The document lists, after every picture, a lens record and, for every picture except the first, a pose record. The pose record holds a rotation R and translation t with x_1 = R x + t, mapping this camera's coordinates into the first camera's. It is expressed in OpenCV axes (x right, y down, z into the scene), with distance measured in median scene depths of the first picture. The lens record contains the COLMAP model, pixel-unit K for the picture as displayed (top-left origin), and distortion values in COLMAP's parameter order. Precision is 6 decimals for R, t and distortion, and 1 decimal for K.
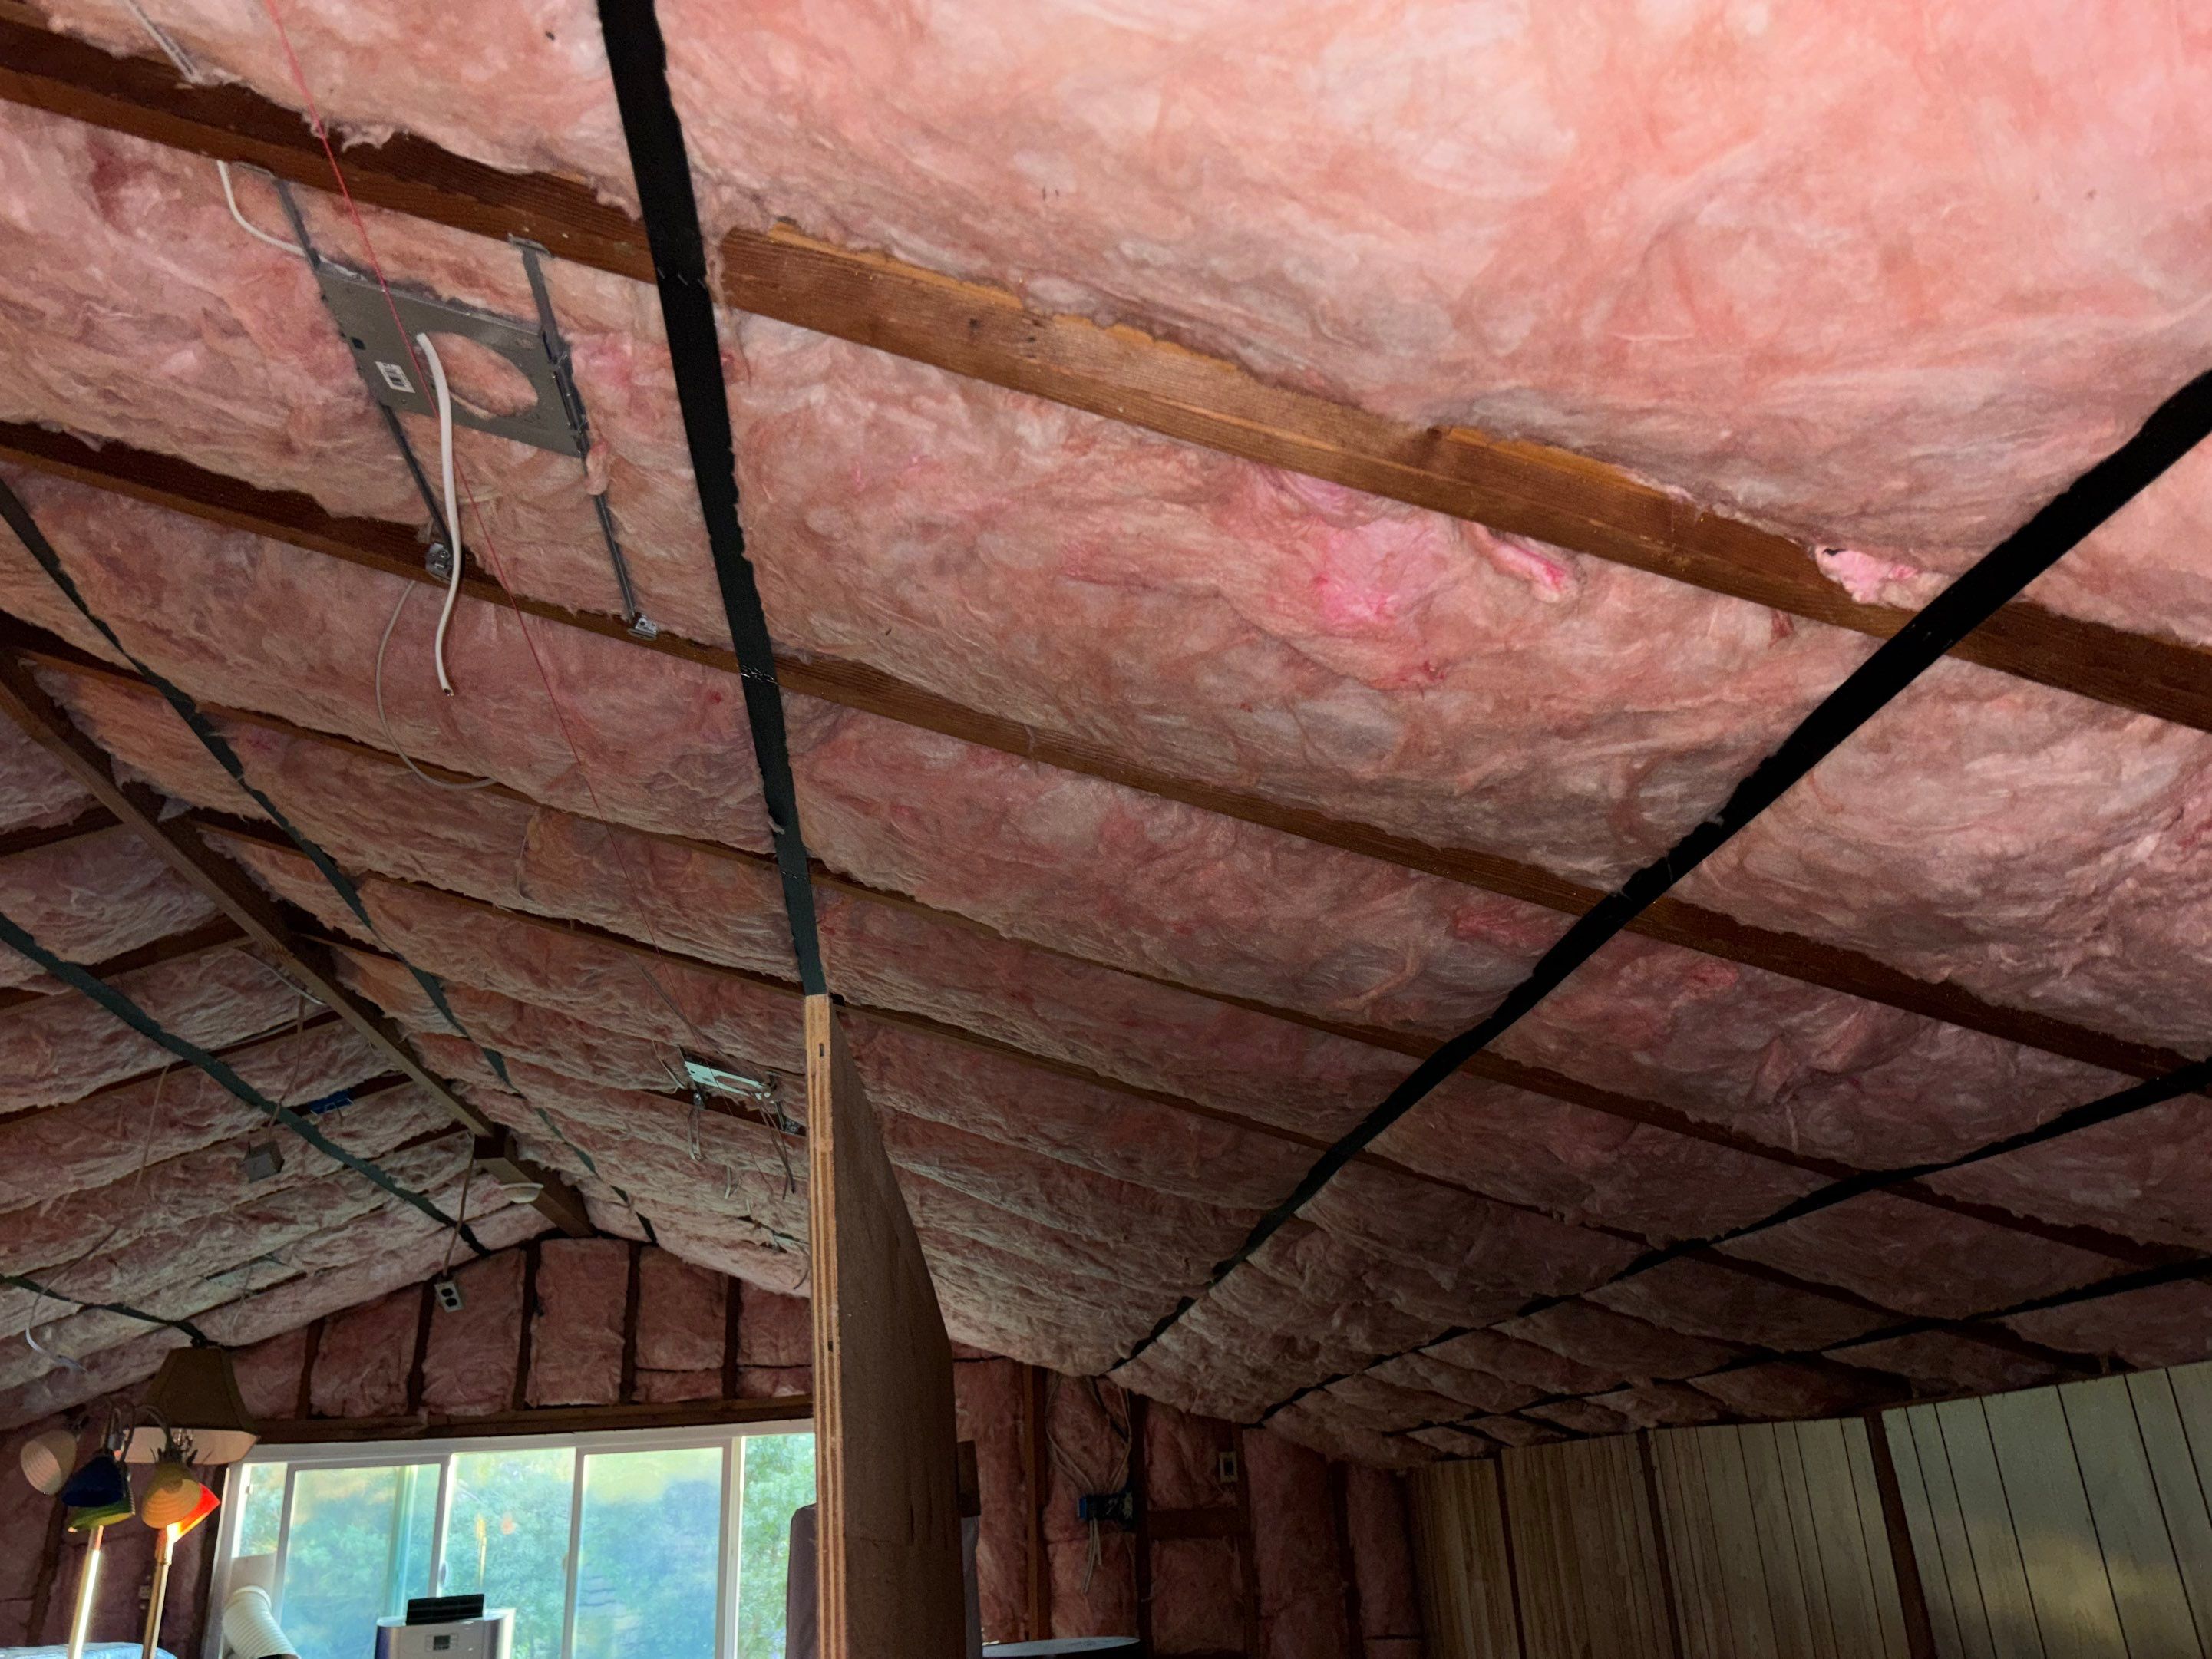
lens RADIAL K [[1654.8, 0, 1112.2], [0, 1654.8, 828.8], [0, 0, 1]] dist [0.045930, -0.047487]
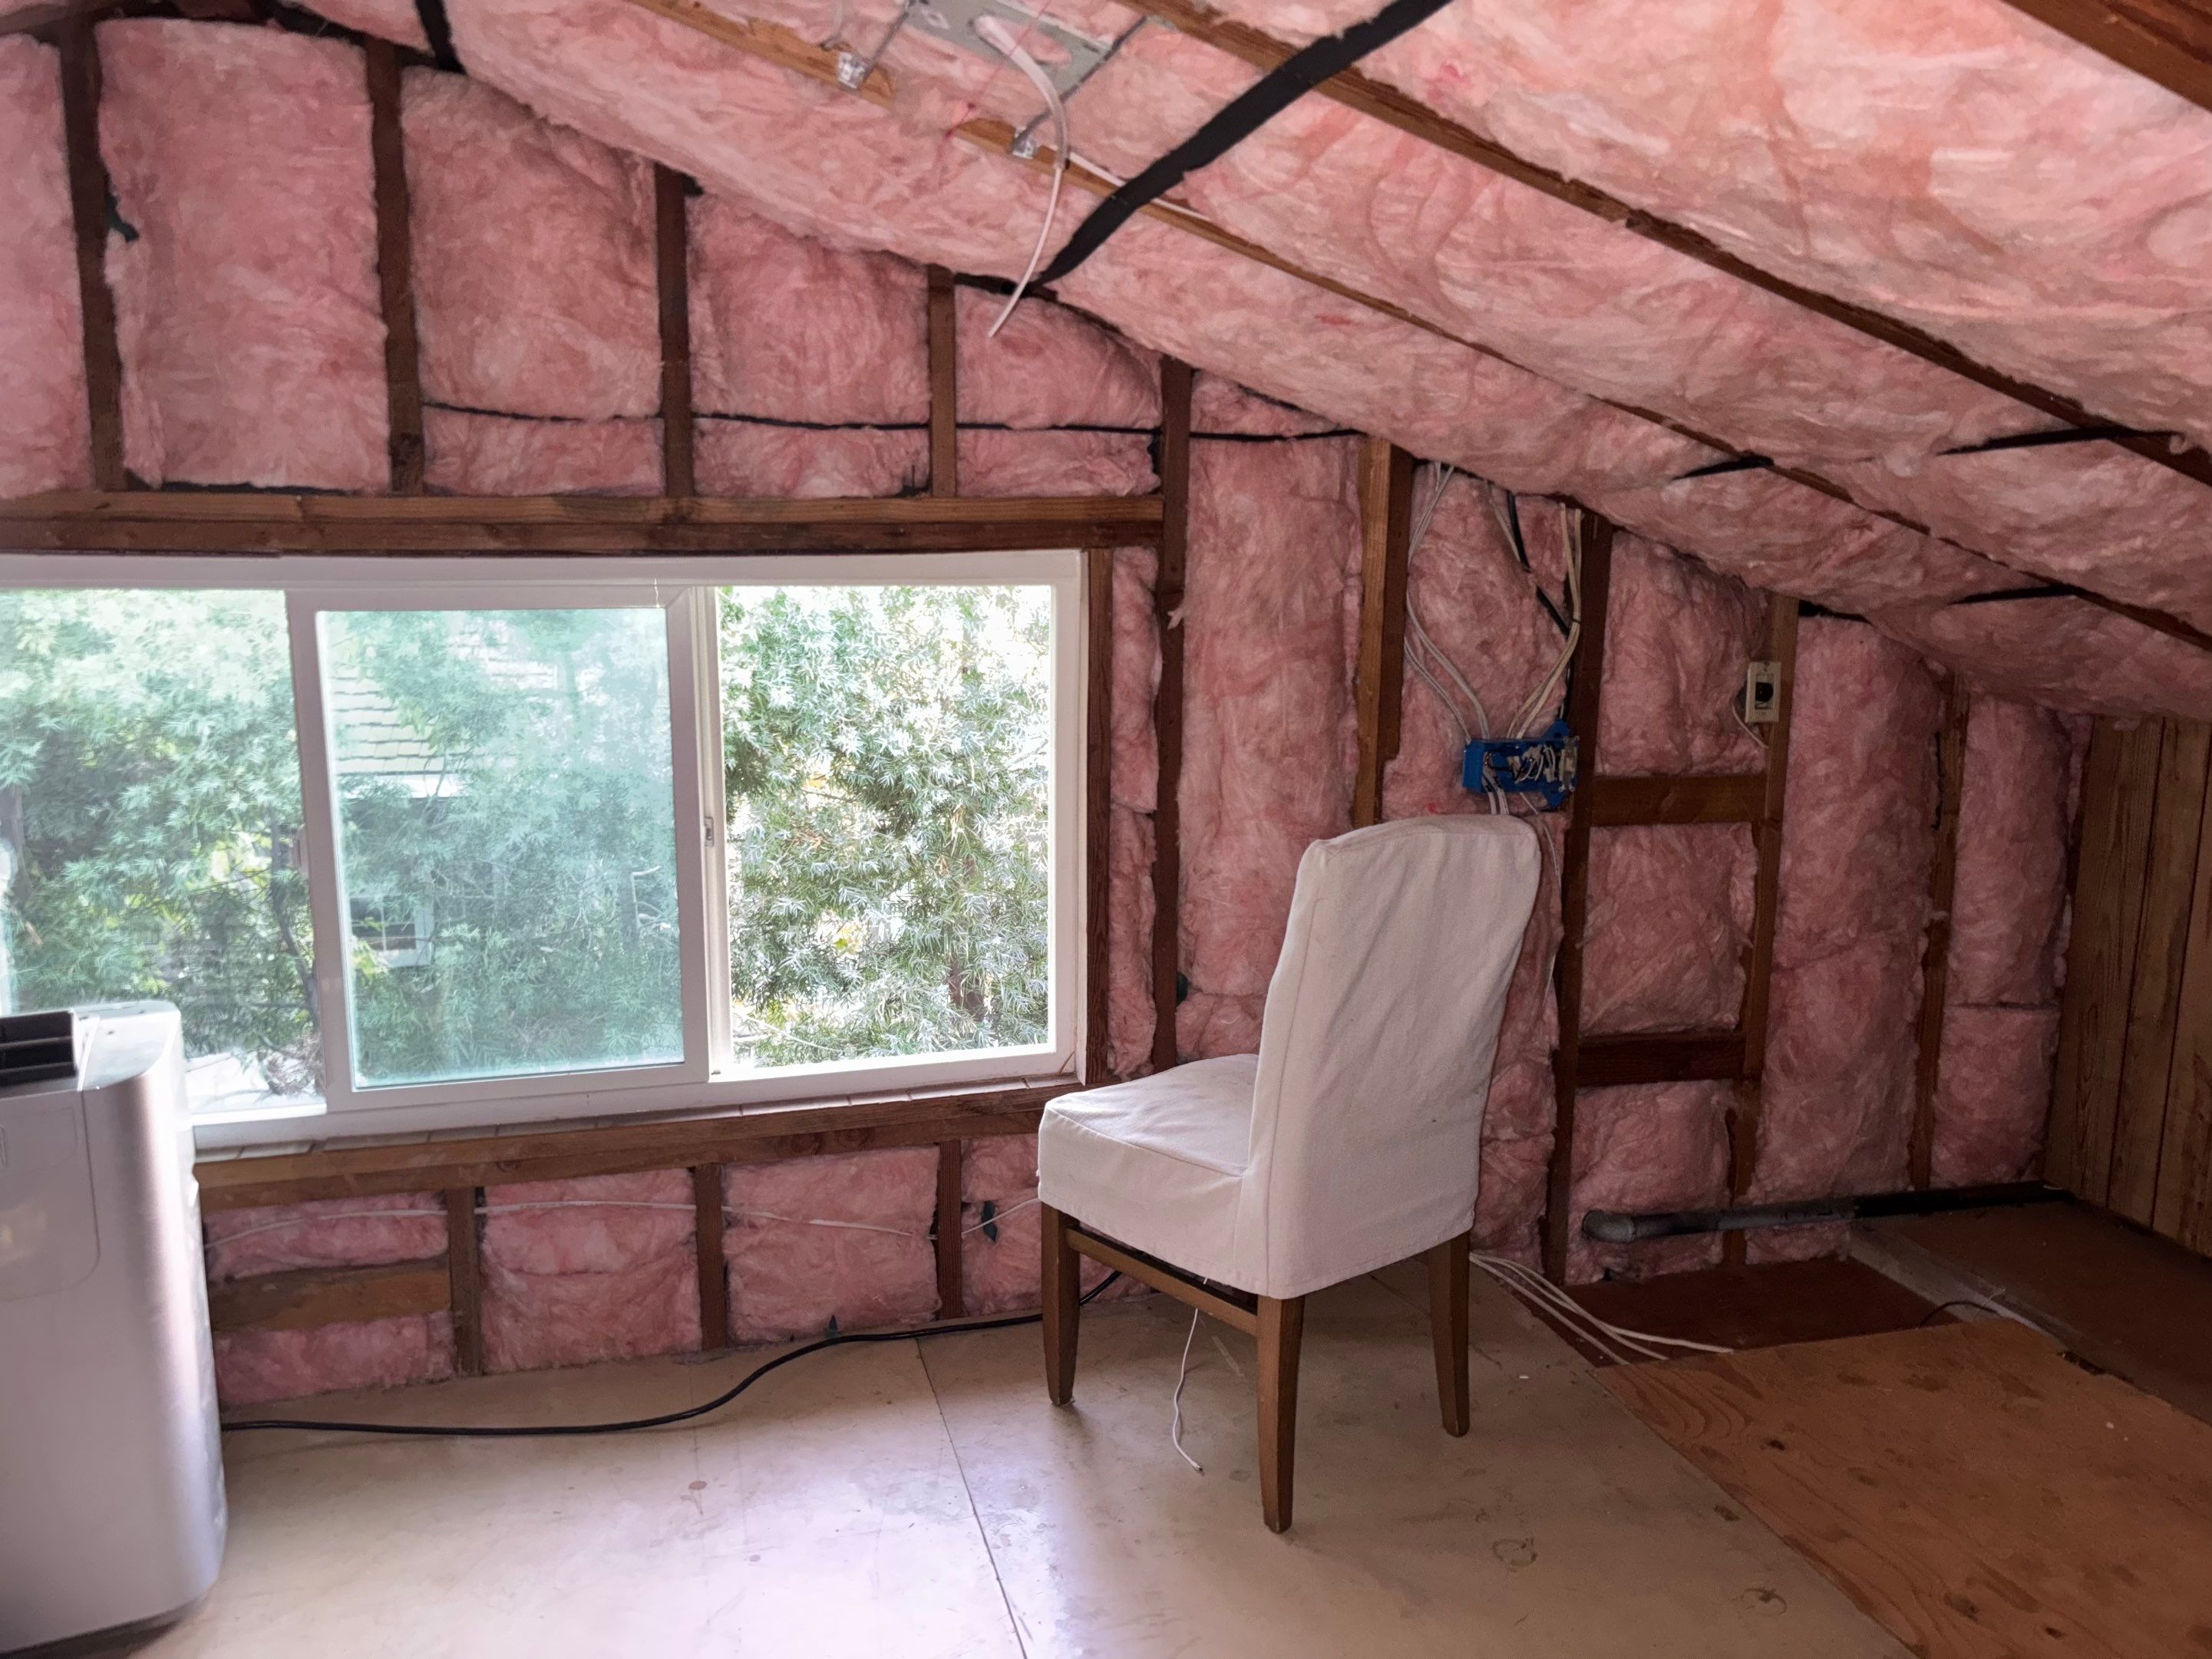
lens RADIAL K [[1654.8, 0, 1094.1], [0, 1654.8, 818.8], [0, 0, 1]] dist [0.045930, -0.047487]
pose [[0.988381, 0.029561, 0.149095, -0.190325], [-0.103035, 0.851442, 0.514227, 0.194479], [-0.111745, -0.523614, 0.844595, 0.615185]]
